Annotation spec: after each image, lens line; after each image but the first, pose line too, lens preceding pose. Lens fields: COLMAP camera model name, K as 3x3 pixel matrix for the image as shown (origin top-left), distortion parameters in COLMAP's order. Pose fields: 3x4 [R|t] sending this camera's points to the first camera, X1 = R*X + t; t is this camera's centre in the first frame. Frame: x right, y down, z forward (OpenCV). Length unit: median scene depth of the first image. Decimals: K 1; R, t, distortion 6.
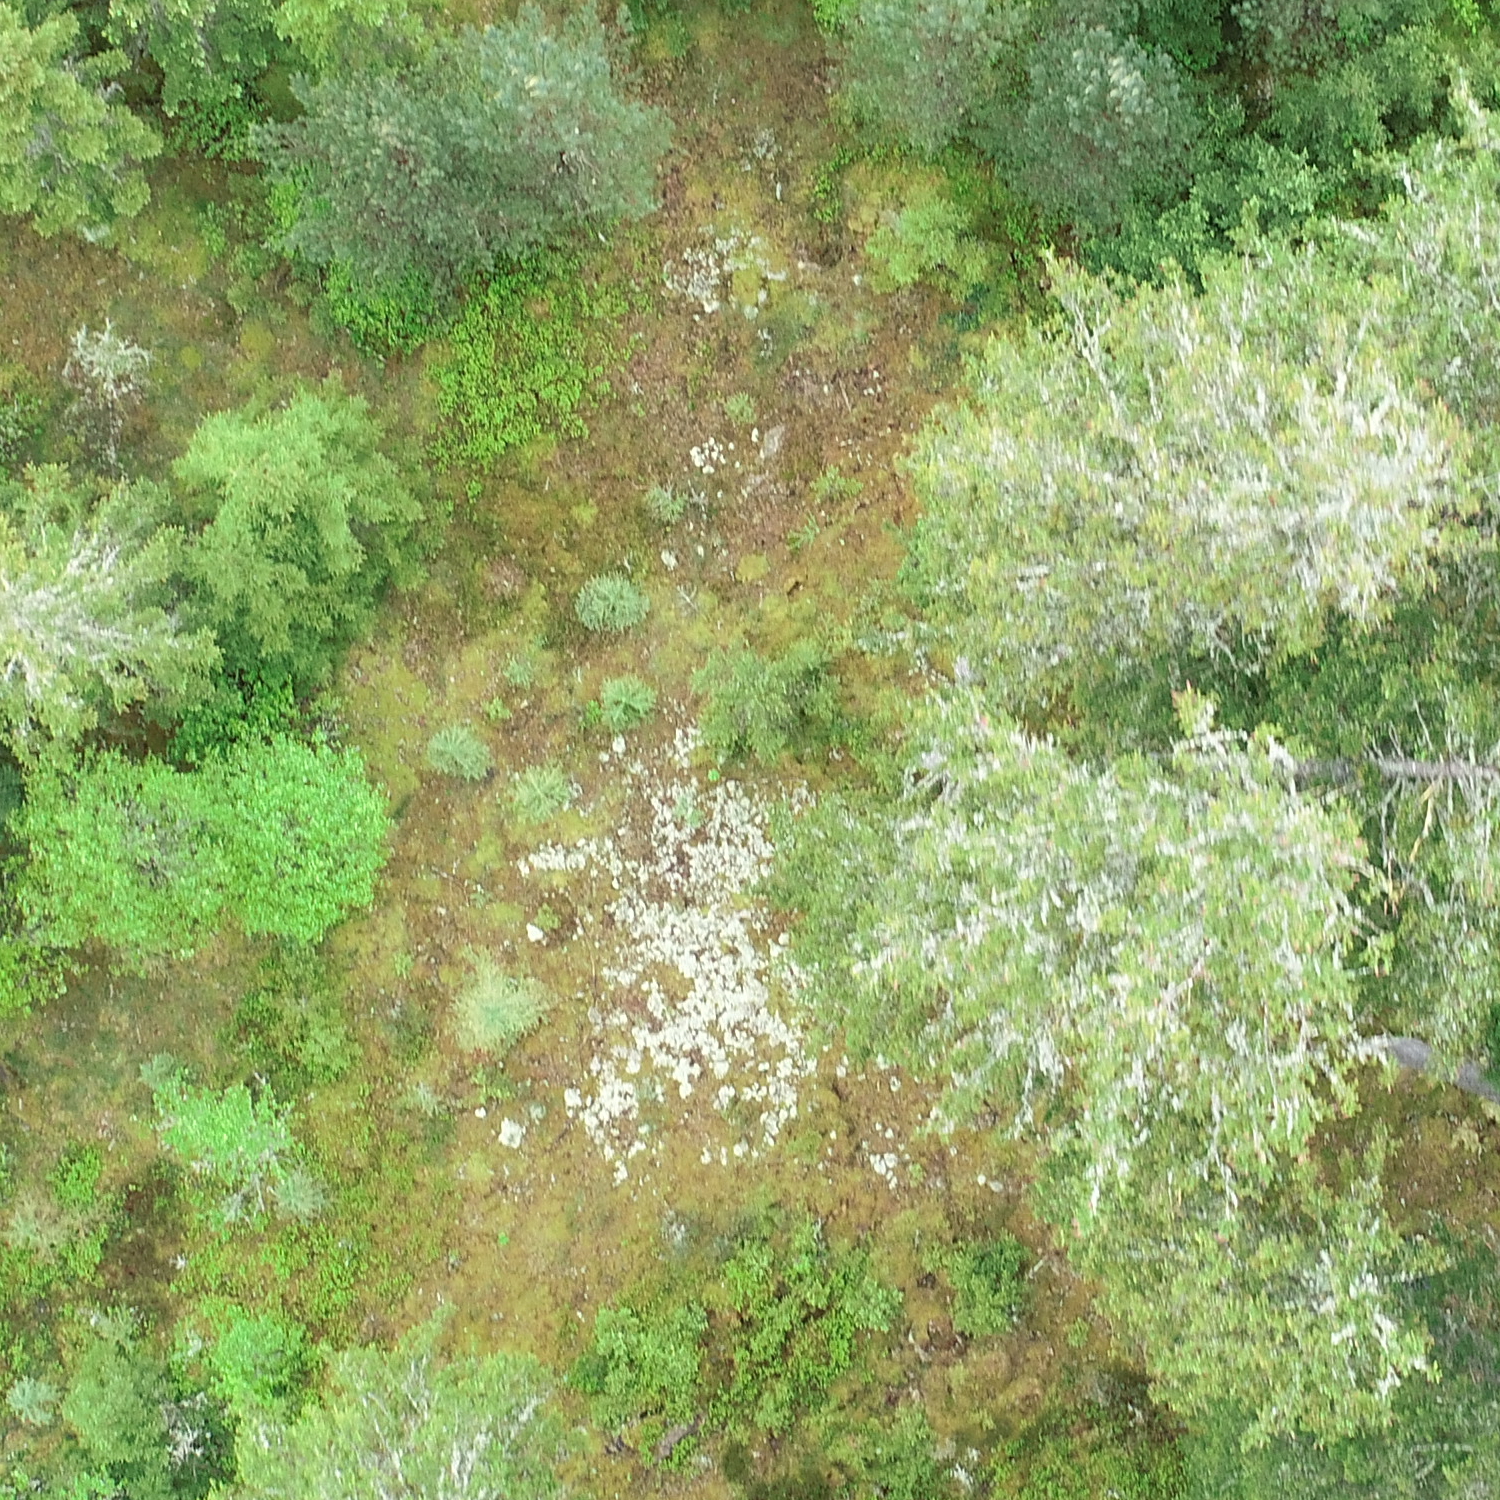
lens RADIAL K [[1403.6, 0, 748.6], [0, 1403.6, 750.2], [0, 0, 1]] dist [-0.001921, 0.000000]
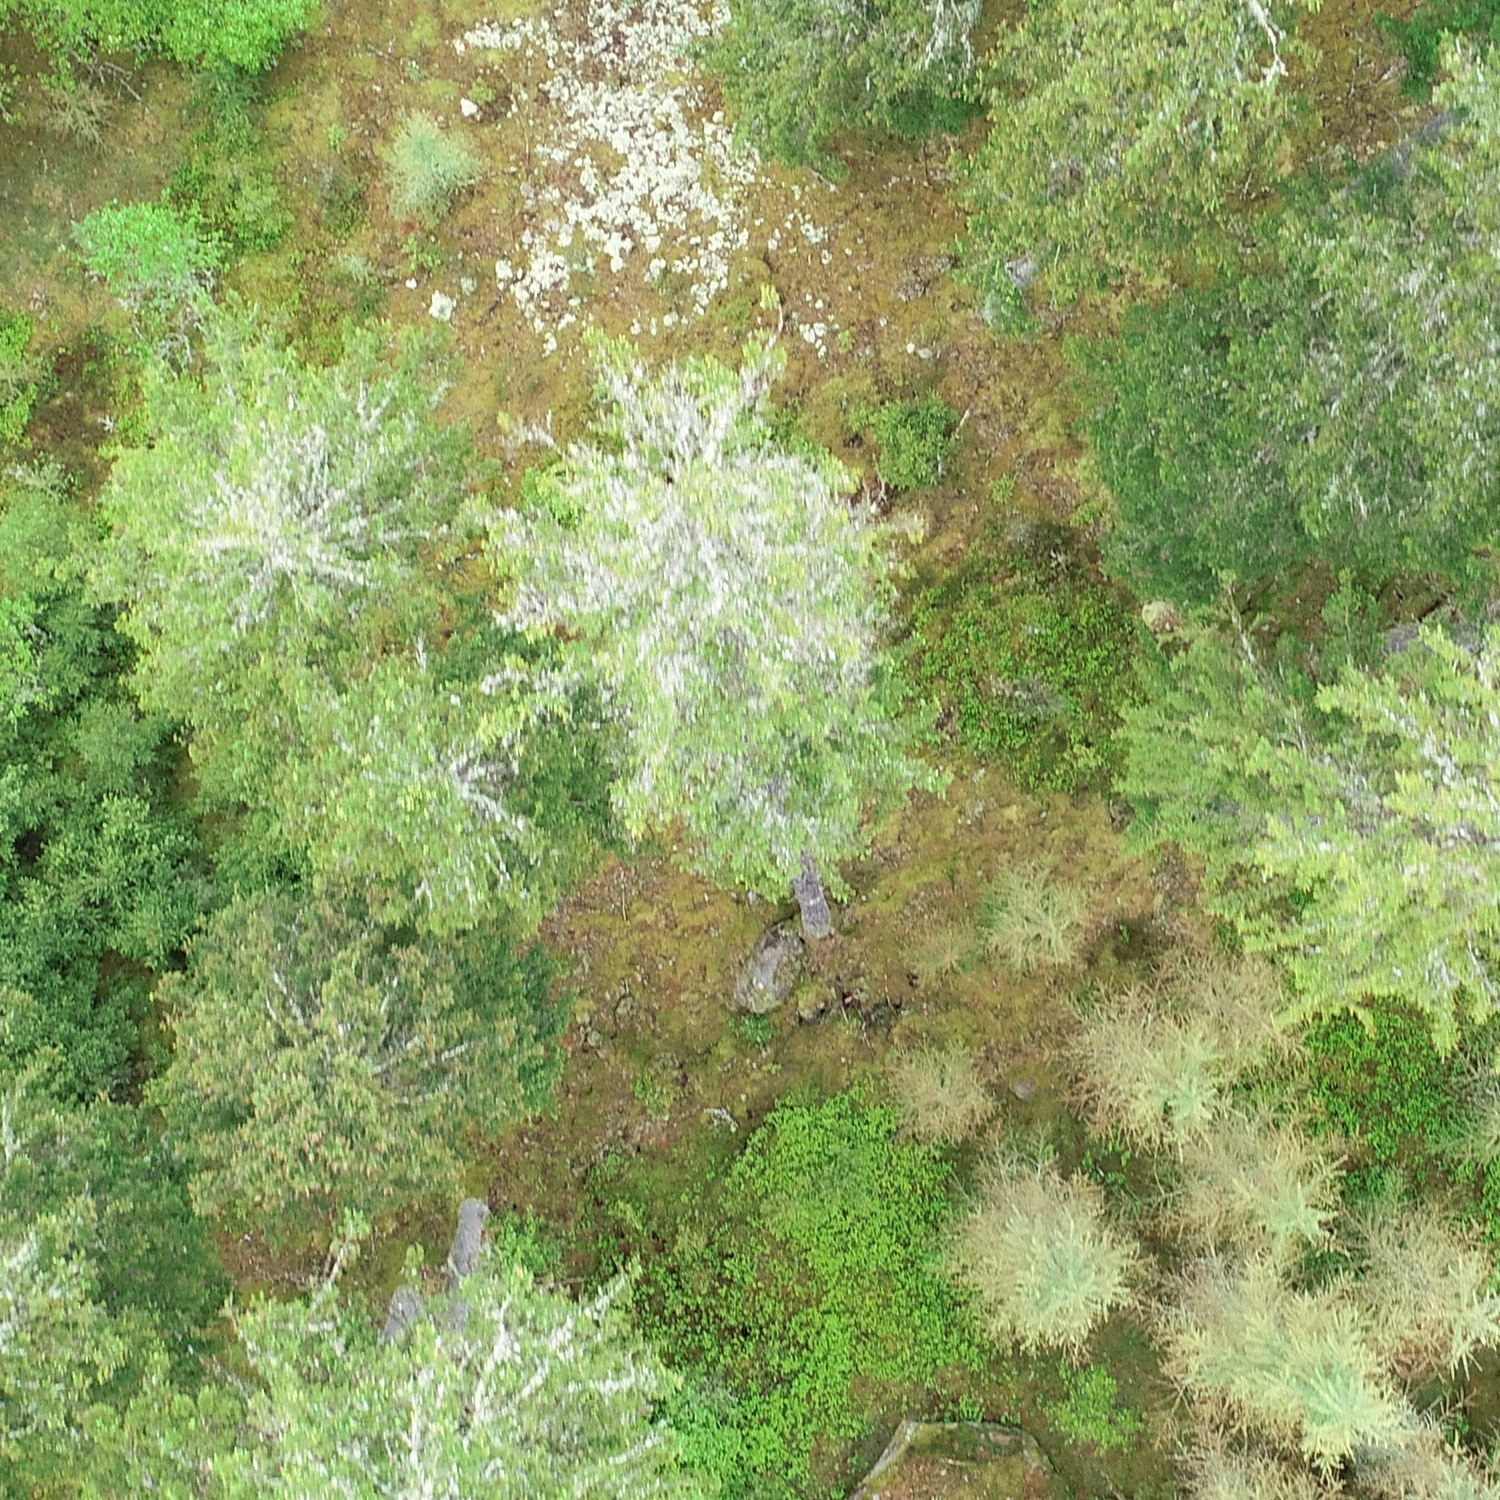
lens RADIAL K [[1403.6, 0, 751.3], [0, 1403.6, 750.0], [0, 0, 1]] dist [-0.001921, 0.000000]
pose [[0.999839, 0.017870, -0.001575, 0.058555], [-0.017863, 0.999829, 0.004850, 0.581397], [0.001661, -0.004821, 0.999987, -0.000568]]
